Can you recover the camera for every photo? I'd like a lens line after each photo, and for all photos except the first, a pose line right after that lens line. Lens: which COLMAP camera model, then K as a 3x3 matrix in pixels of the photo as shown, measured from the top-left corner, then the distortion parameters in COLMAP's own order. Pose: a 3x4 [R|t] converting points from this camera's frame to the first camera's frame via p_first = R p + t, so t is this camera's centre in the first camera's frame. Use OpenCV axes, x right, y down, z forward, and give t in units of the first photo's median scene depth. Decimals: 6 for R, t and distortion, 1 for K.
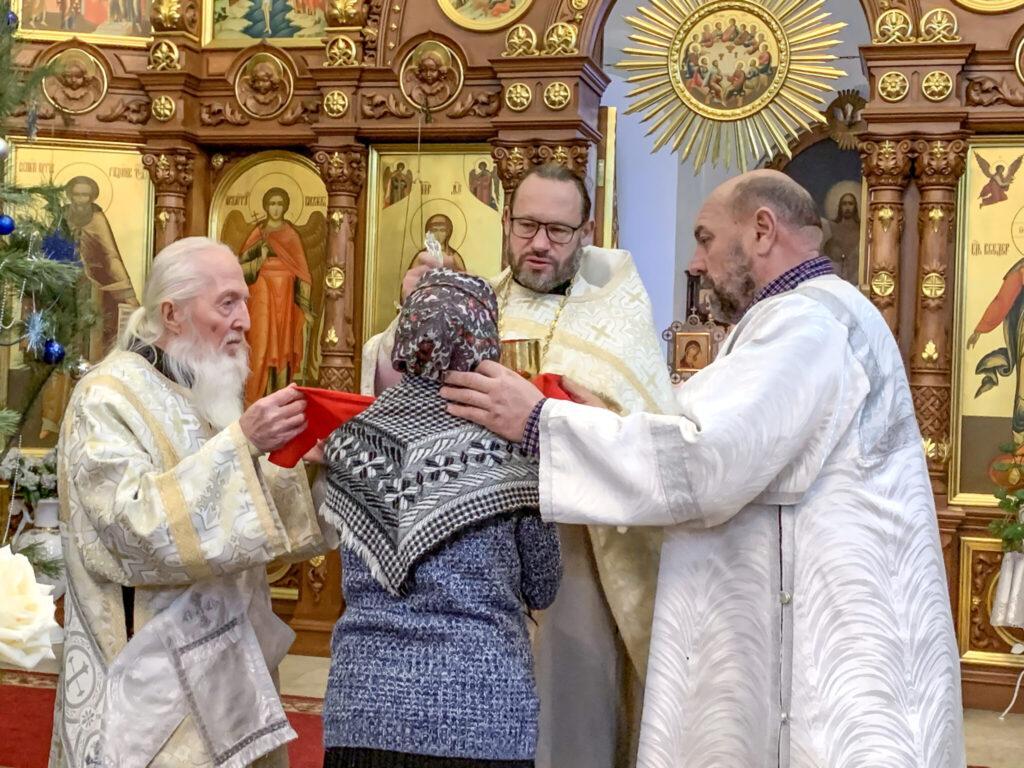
lens RADIAL K [[1454.6, 0, 507.6], [0, 1454.6, 368.1], [0, 0, 1]] dist [0.224911, -0.703585]
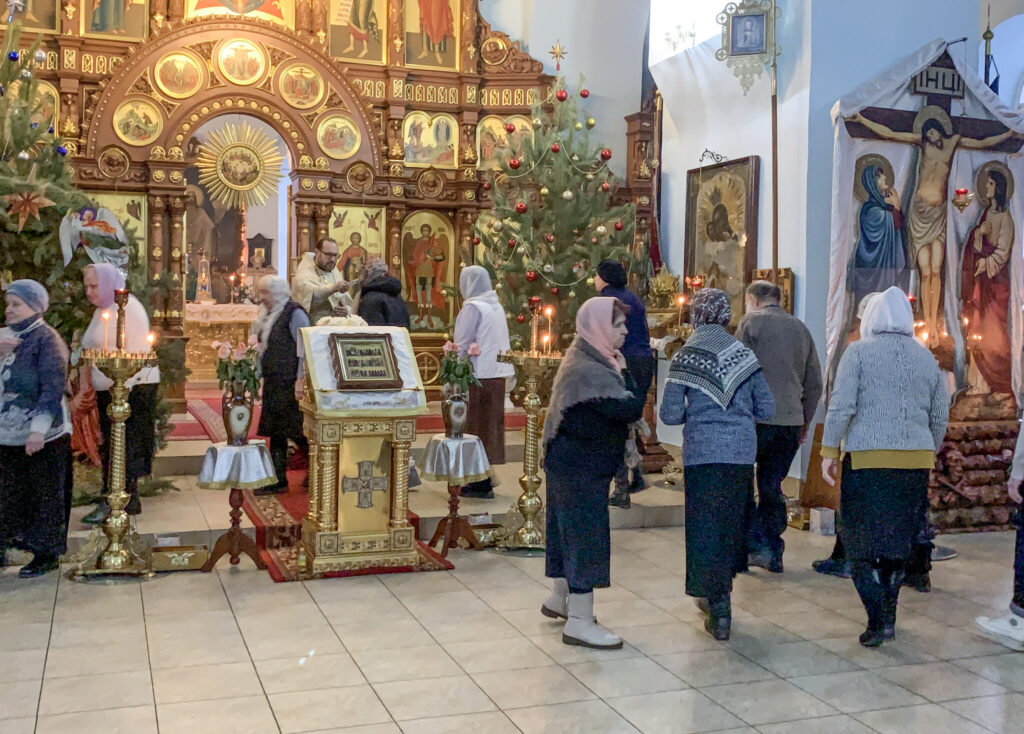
lens RADIAL K [[1097.2, 0, 482.4], [0, 1097.2, 334.3], [0, 0, 1]] dist [0.176809, -0.438240]
pose [[0.820517, -0.035587, 0.570514, -0.607716], [0.007424, 0.998640, 0.051614, -0.015244], [-0.571574, -0.038115, 0.819664, -0.818392]]
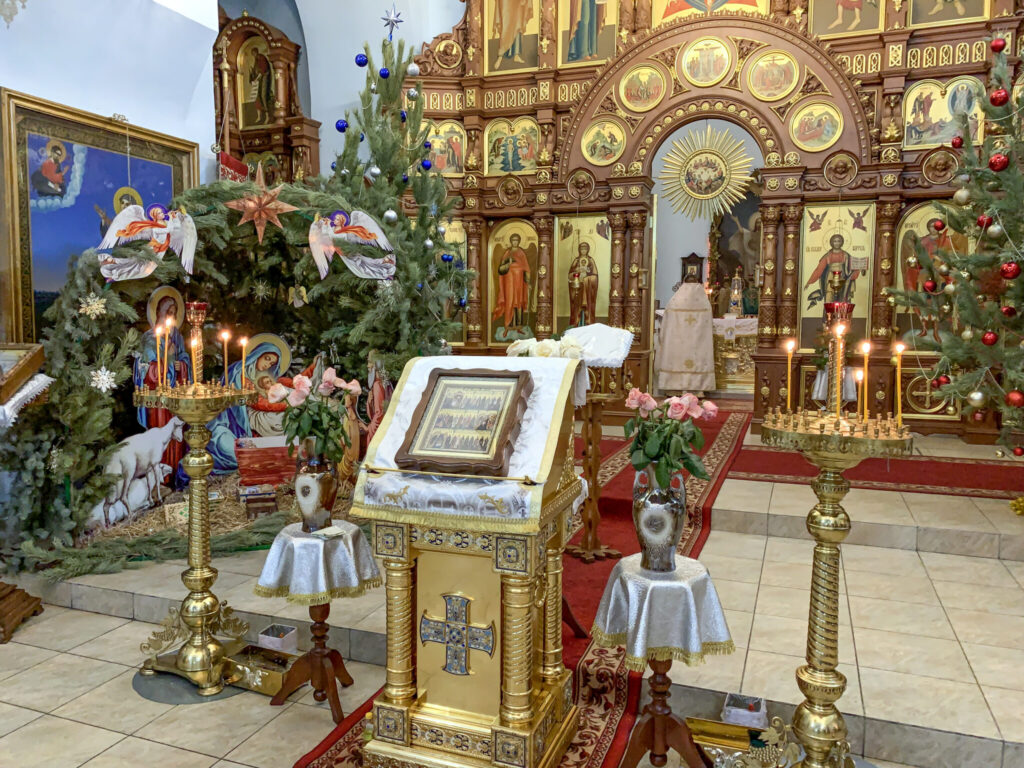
lens RADIAL K [[772.3, 0, 512.0], [0, 772.3, 384.0], [0, 0, 1]] dist [0.043354, -0.063241]
pose [[0.995954, -0.022202, -0.087078, -0.063194], [0.030419, 0.995089, 0.094198, 0.005099], [0.084559, -0.096466, 0.991738, -0.331072]]
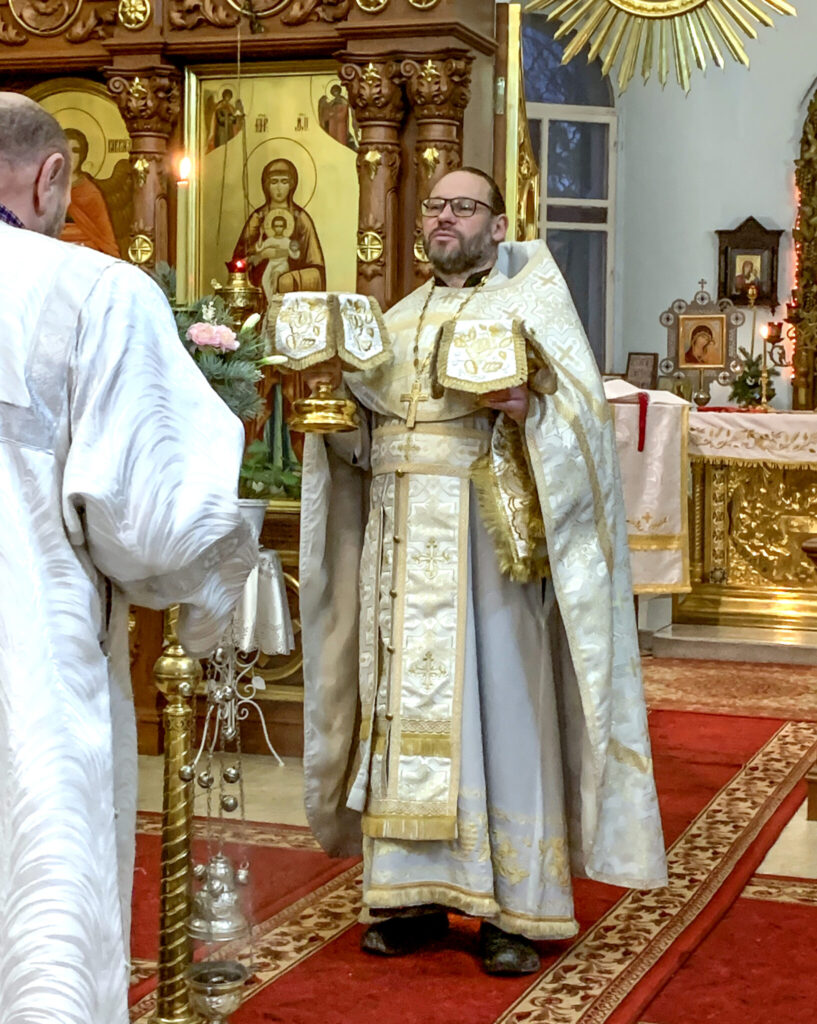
lens RADIAL K [[1956.9, 0, 425.1], [0, 1956.9, 471.8], [0, 0, 1]] dist [0.152889, -0.188803]
pose [[0.997511, -0.016589, -0.068530, 0.096389], [0.020021, 0.998563, 0.049702, 0.004485], [0.067607, -0.050950, 0.996410, 0.010297]]
